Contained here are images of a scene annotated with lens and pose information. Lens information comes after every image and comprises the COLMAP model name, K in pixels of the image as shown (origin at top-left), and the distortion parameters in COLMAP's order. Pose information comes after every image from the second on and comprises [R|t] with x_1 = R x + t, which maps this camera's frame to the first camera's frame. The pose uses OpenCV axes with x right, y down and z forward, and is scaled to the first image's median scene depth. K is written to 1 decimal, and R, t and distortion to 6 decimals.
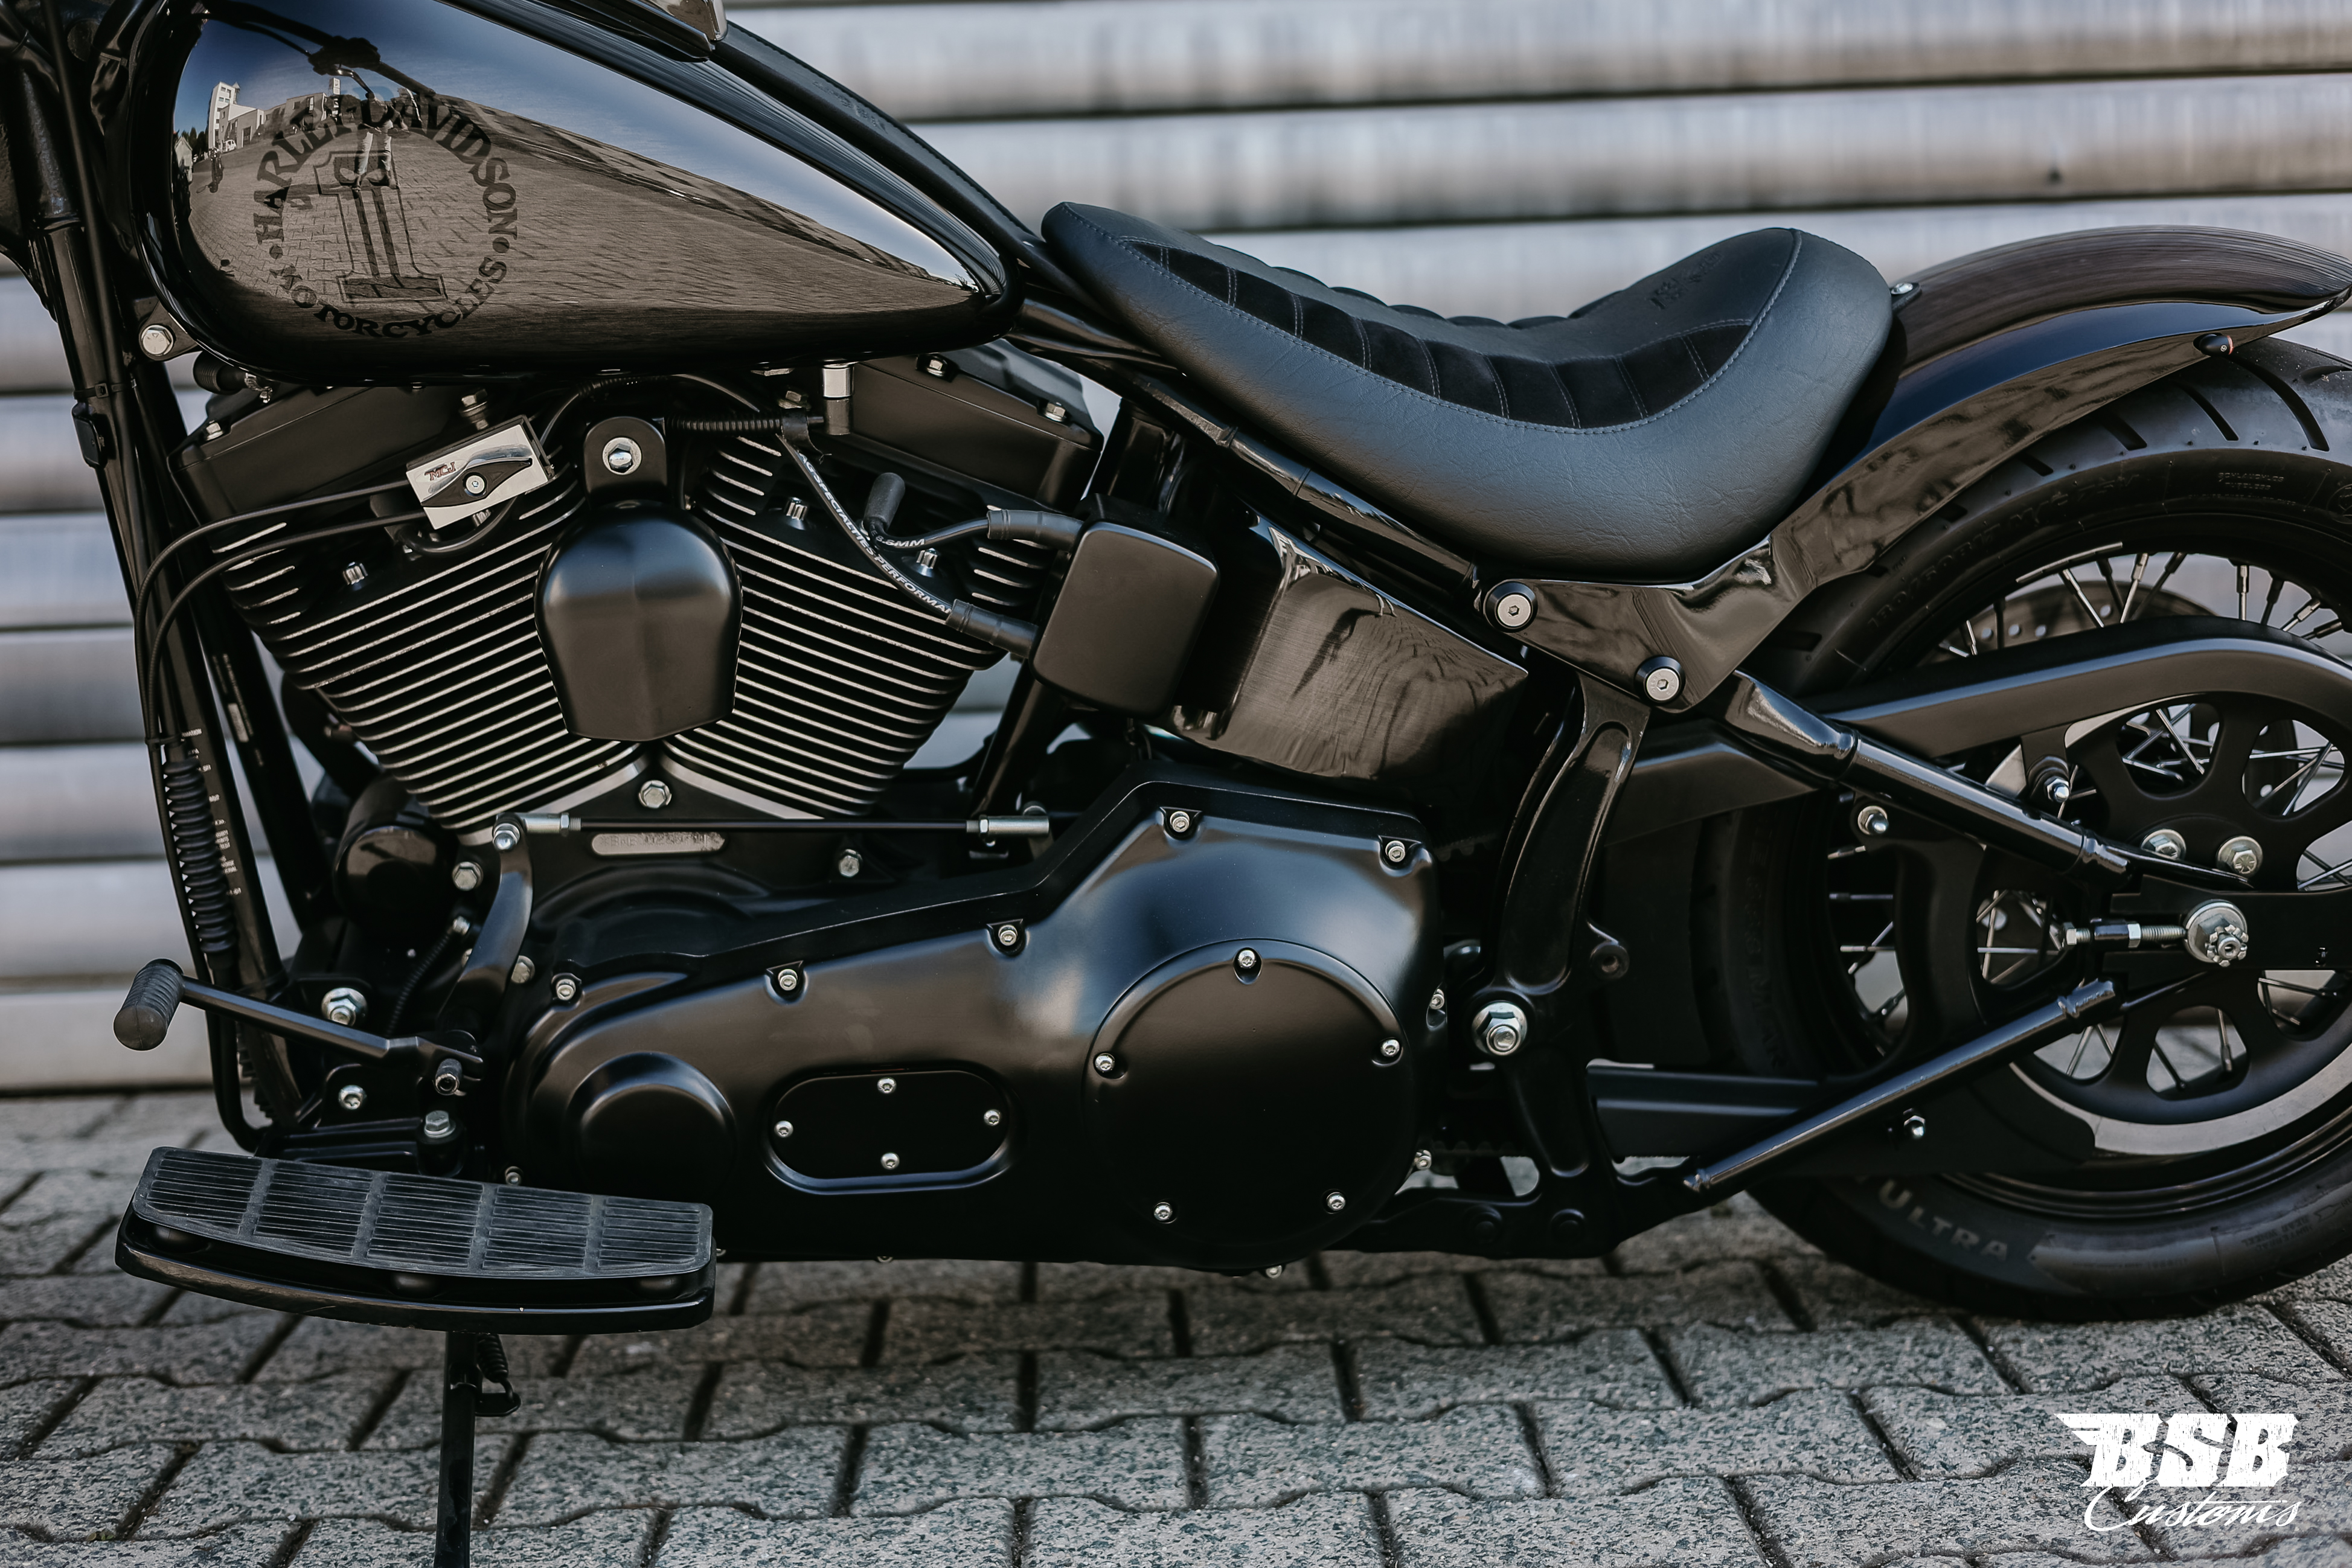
lens RADIAL K [[3411.5, 0, 1142.9], [0, 3411.5, 751.0], [0, 0, 1]] dist [0.052482, -0.284399]
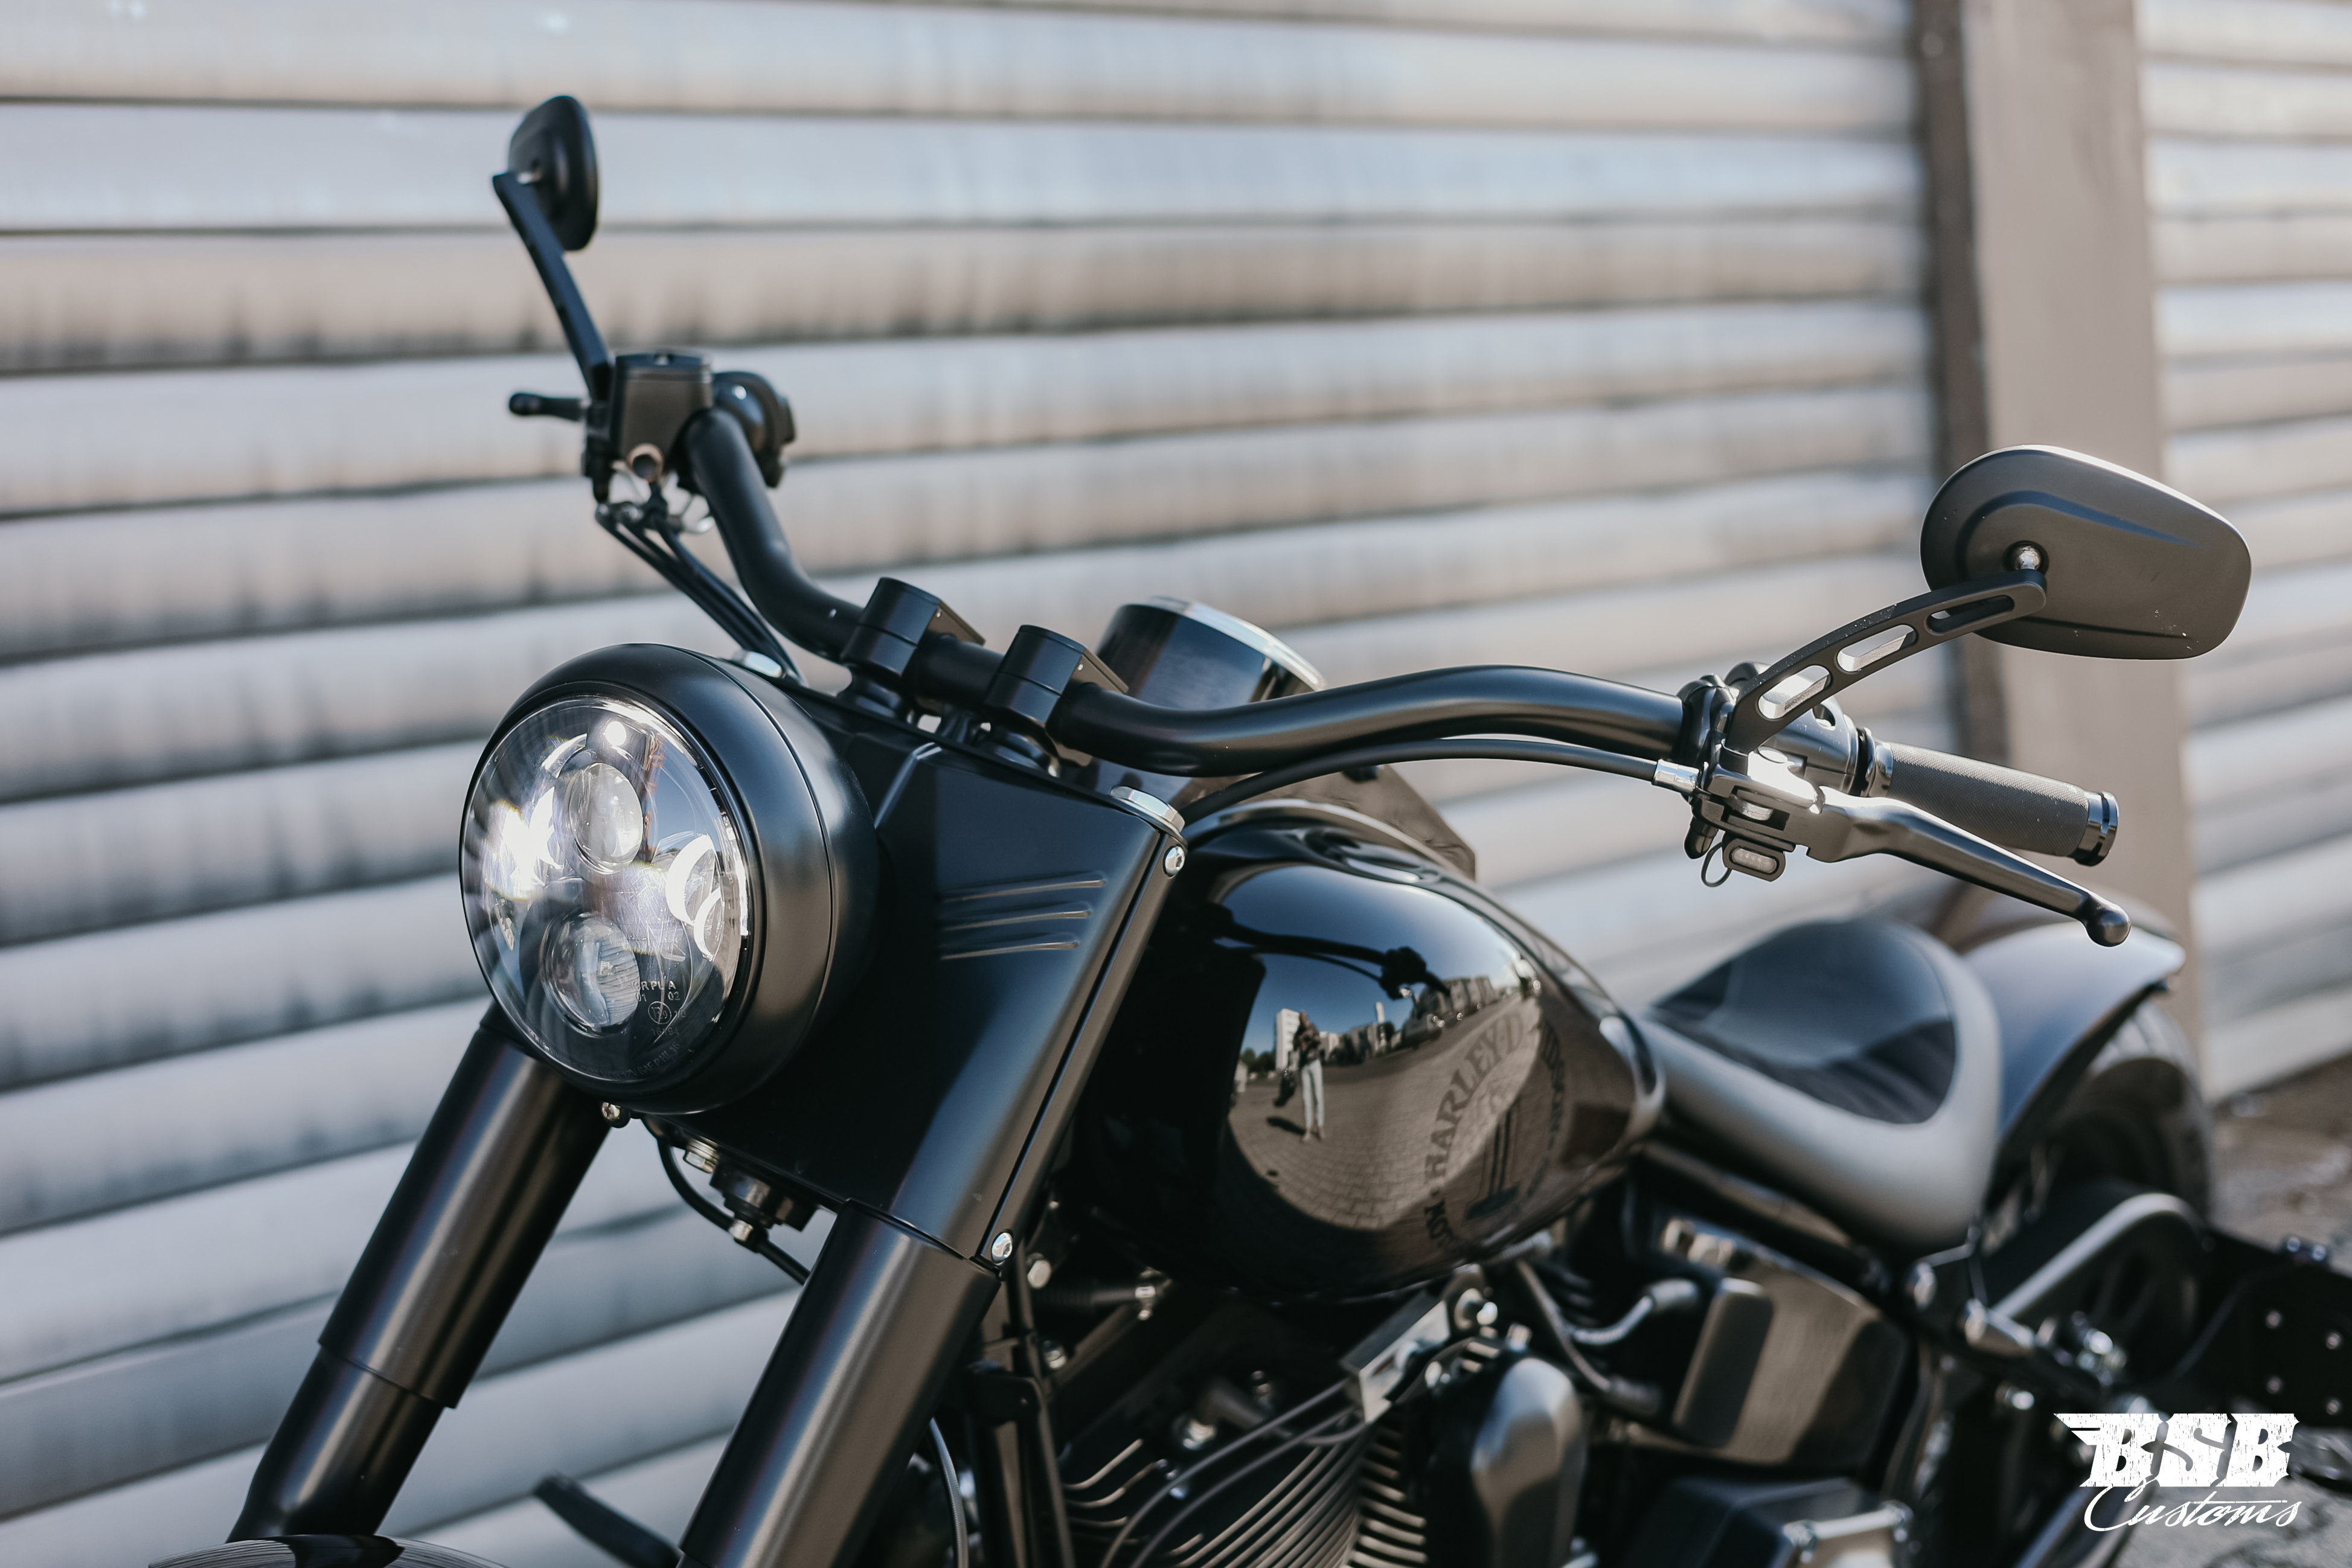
lens RADIAL K [[3435.2, 0, 1133.2], [0, 3435.2, 679.0], [0, 0, 1]] dist [0.054733, -0.004322]
pose [[0.717827, -0.064559, 0.693222, -0.866560], [0.116118, 0.992847, -0.027777, -0.240641], [-0.686470, 0.100435, 0.720189, 0.303022]]
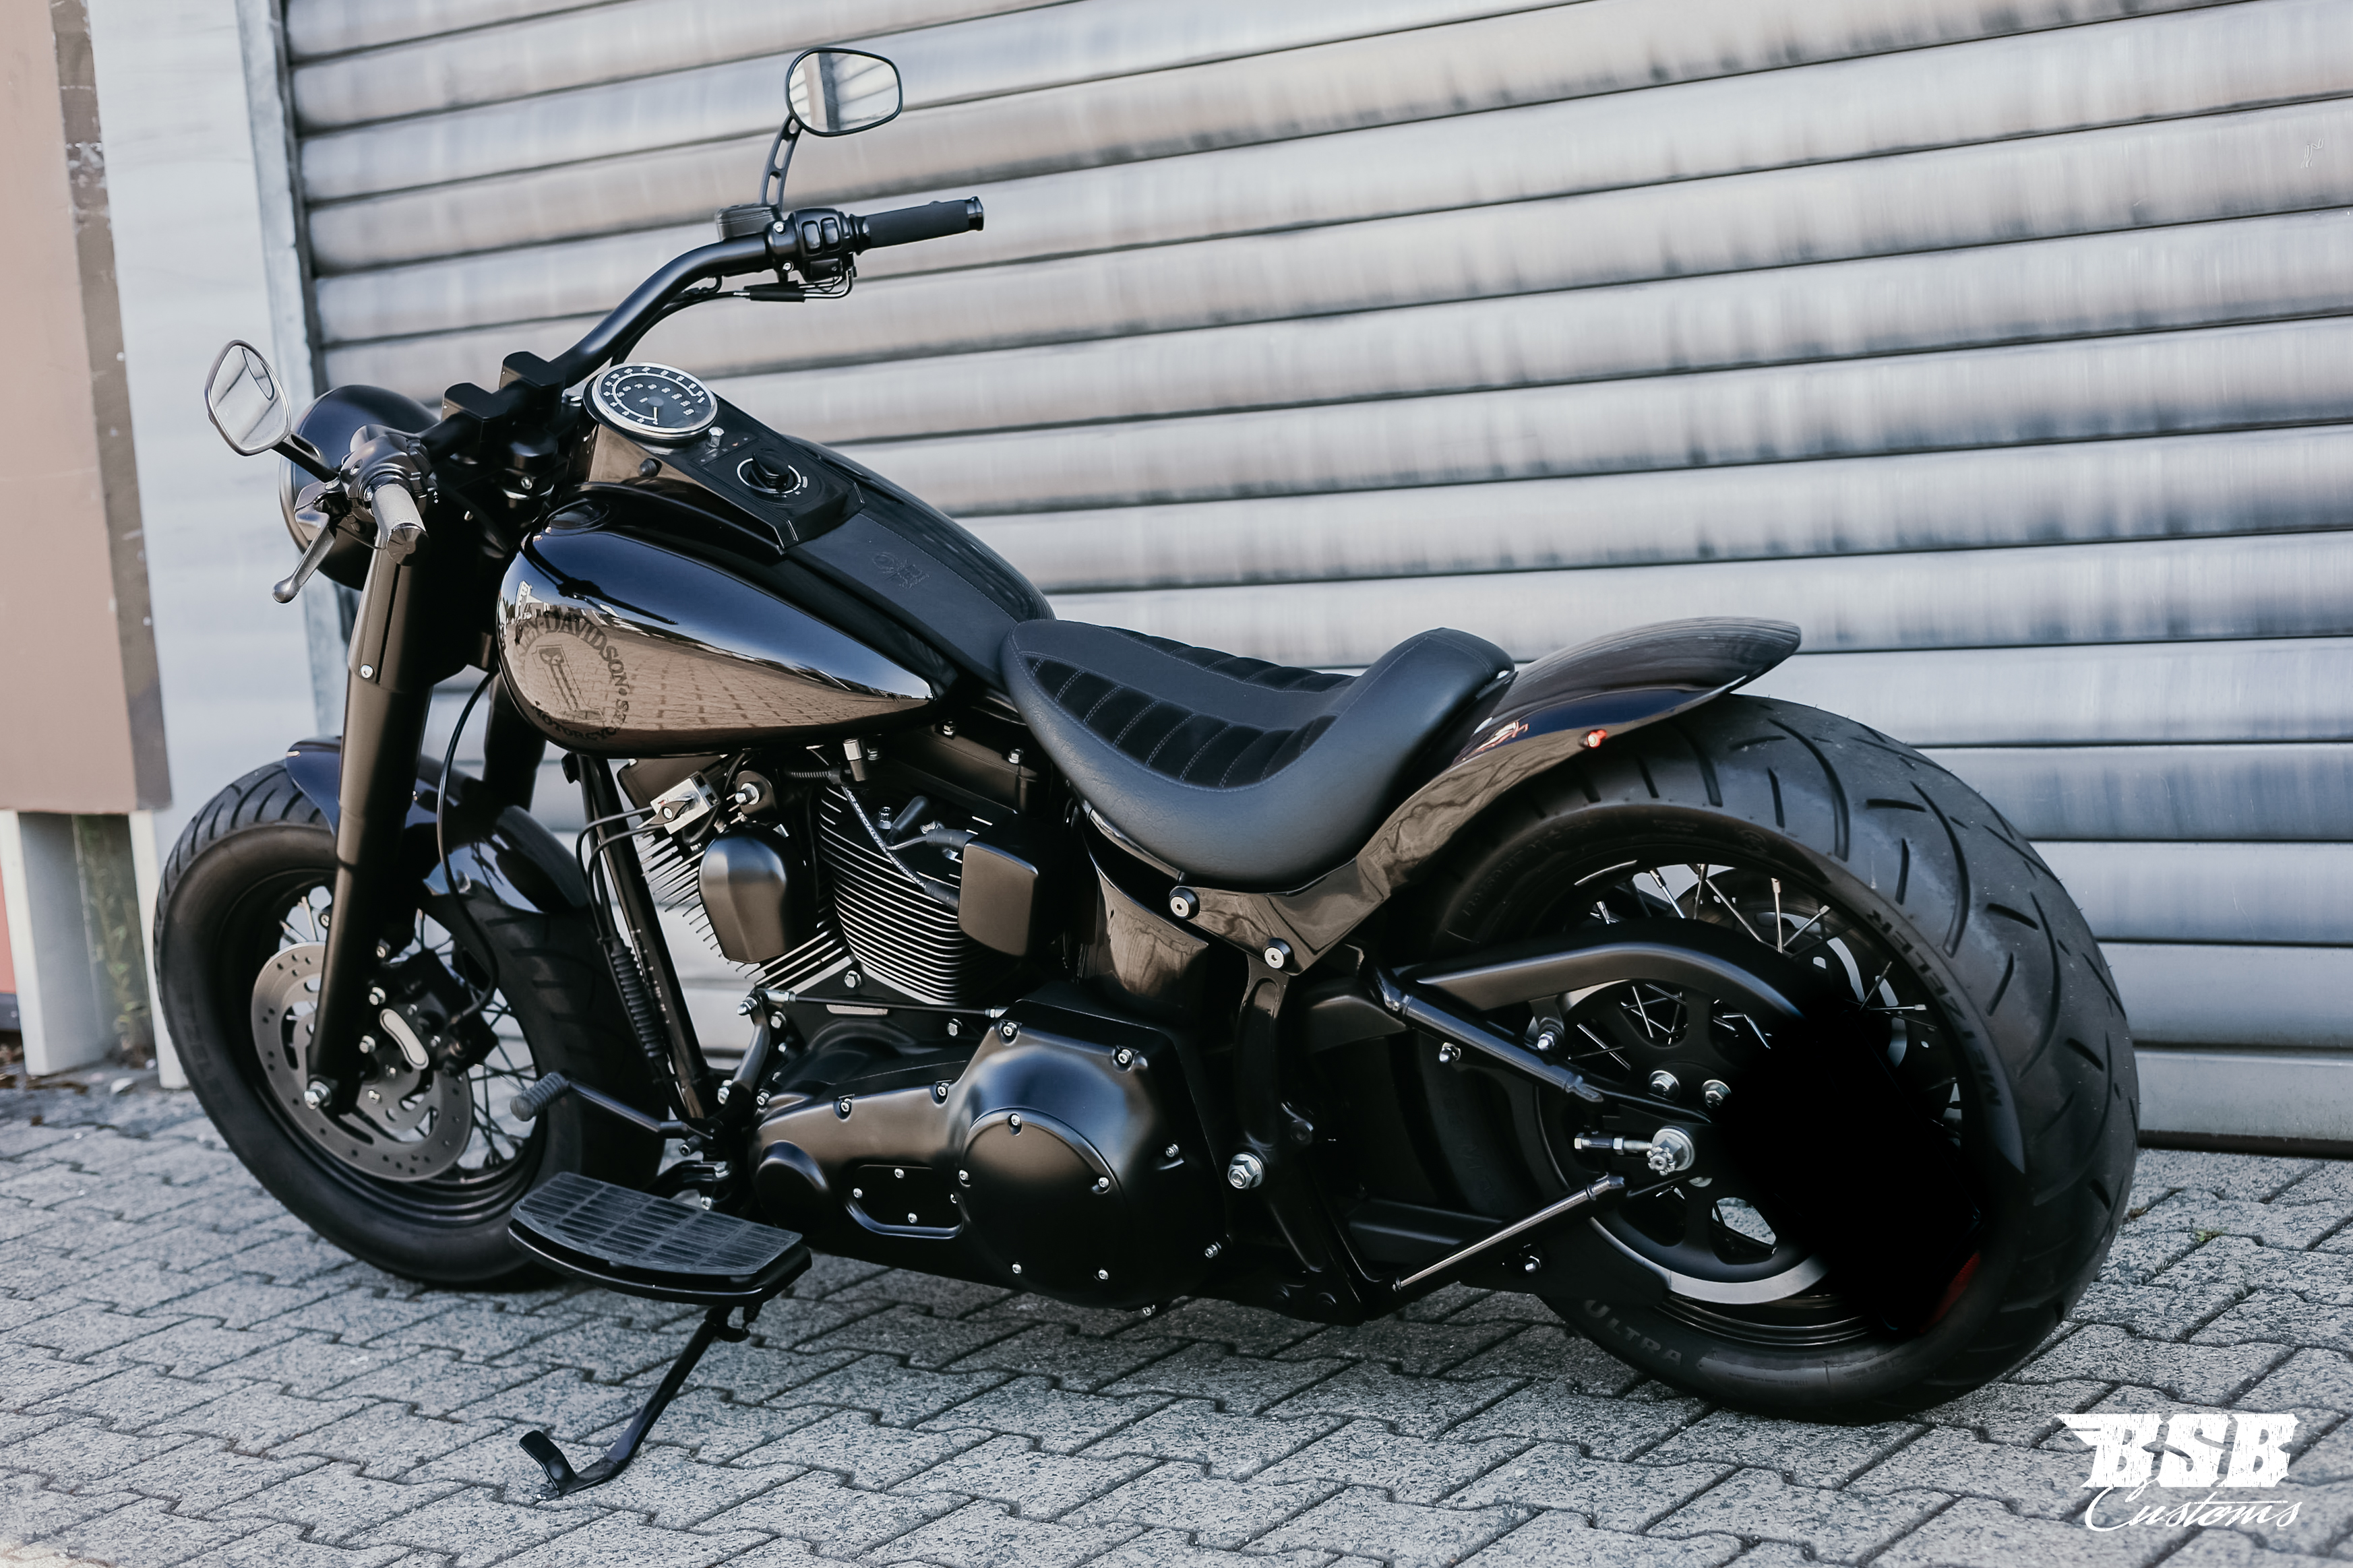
lens RADIAL K [[3736.4, 0, 1313.9], [0, 3736.4, 775.2], [0, 0, 1]] dist [0.054019, -0.210930]
pose [[0.781139, 0.030957, -0.623590, 1.165402], [0.013090, 0.997738, 0.065929, -0.203845], [0.624220, -0.059663, 0.778967, -0.261623]]
